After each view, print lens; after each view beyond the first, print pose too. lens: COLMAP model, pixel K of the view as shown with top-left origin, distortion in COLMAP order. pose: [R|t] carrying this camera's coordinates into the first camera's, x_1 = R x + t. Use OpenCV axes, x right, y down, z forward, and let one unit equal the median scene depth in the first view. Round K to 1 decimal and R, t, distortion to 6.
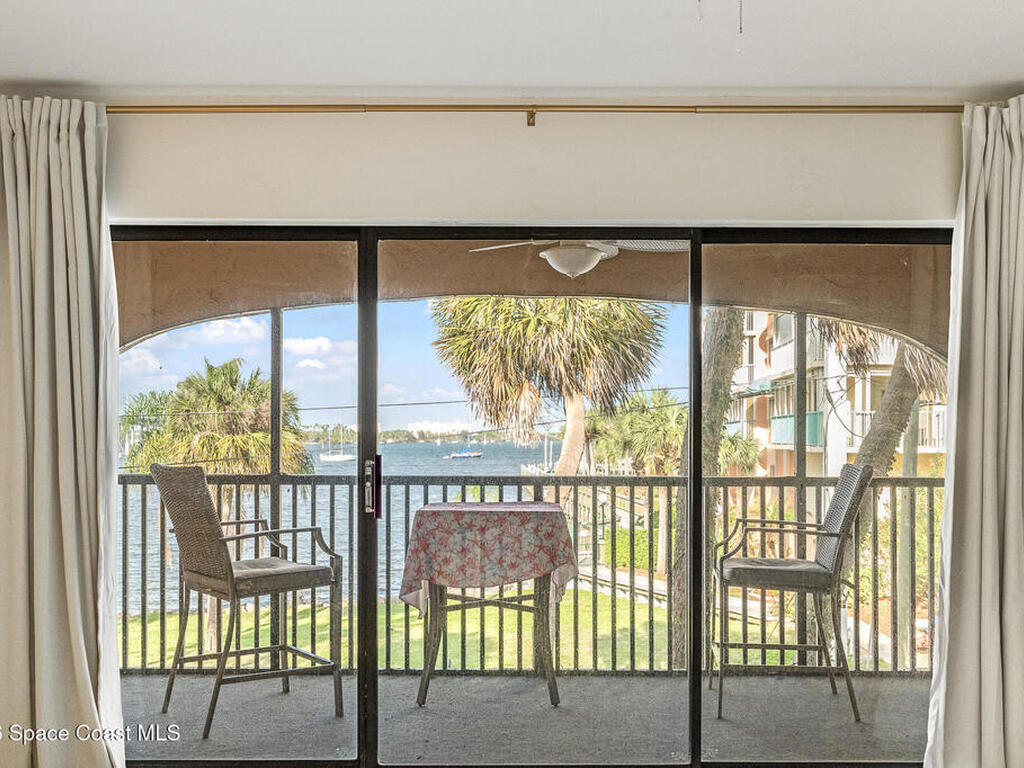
lens RADIAL K [[999.6, 0, 533.8], [0, 999.6, 379.8], [0, 0, 1]] dist [-0.013524, 0.005877]
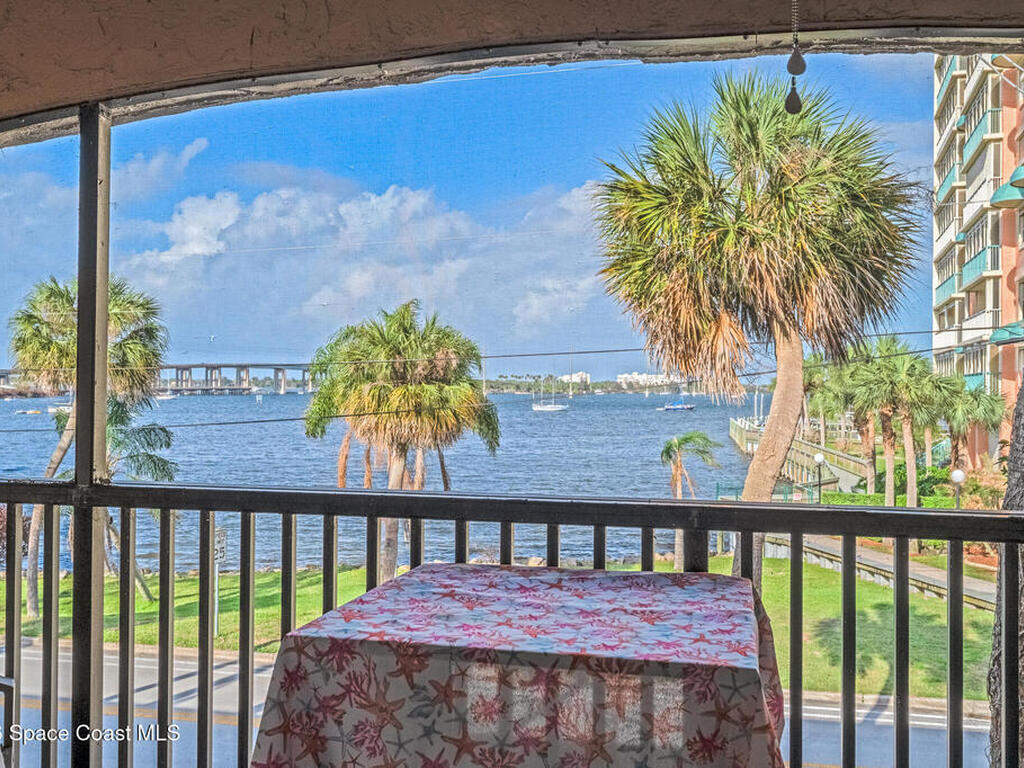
lens RADIAL K [[999.6, 0, 533.8], [0, 999.6, 379.8], [0, 0, 1]] dist [-0.013524, 0.005877]
pose [[0.978295, 0.006157, -0.207125, 0.004793], [0.004015, 0.998808, 0.048655, 0.006626], [0.207177, -0.048430, 0.977104, 0.134491]]
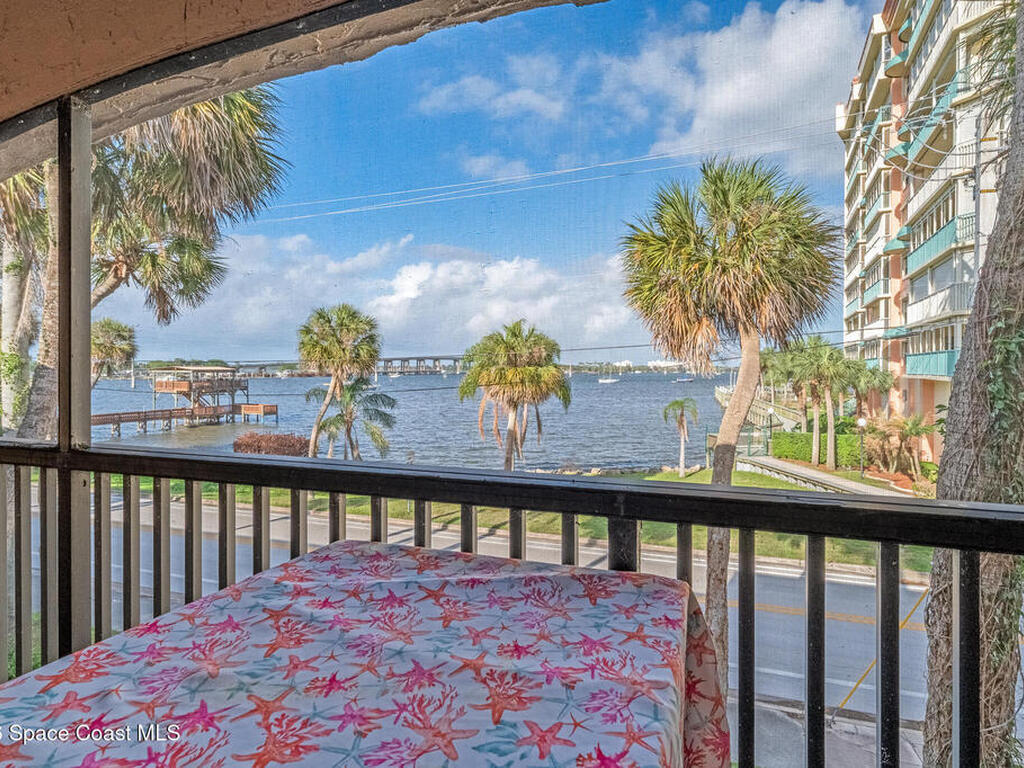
lens RADIAL K [[565.3, 0, 523.6], [0, 565.3, 372.7], [0, 0, 1]] dist [0.002323, 0.000076]
pose [[0.942219, 0.002764, -0.334986, 0.007620], [0.018467, 0.998017, 0.060178, 0.010343], [0.334488, -0.062887, 0.940299, 0.178390]]
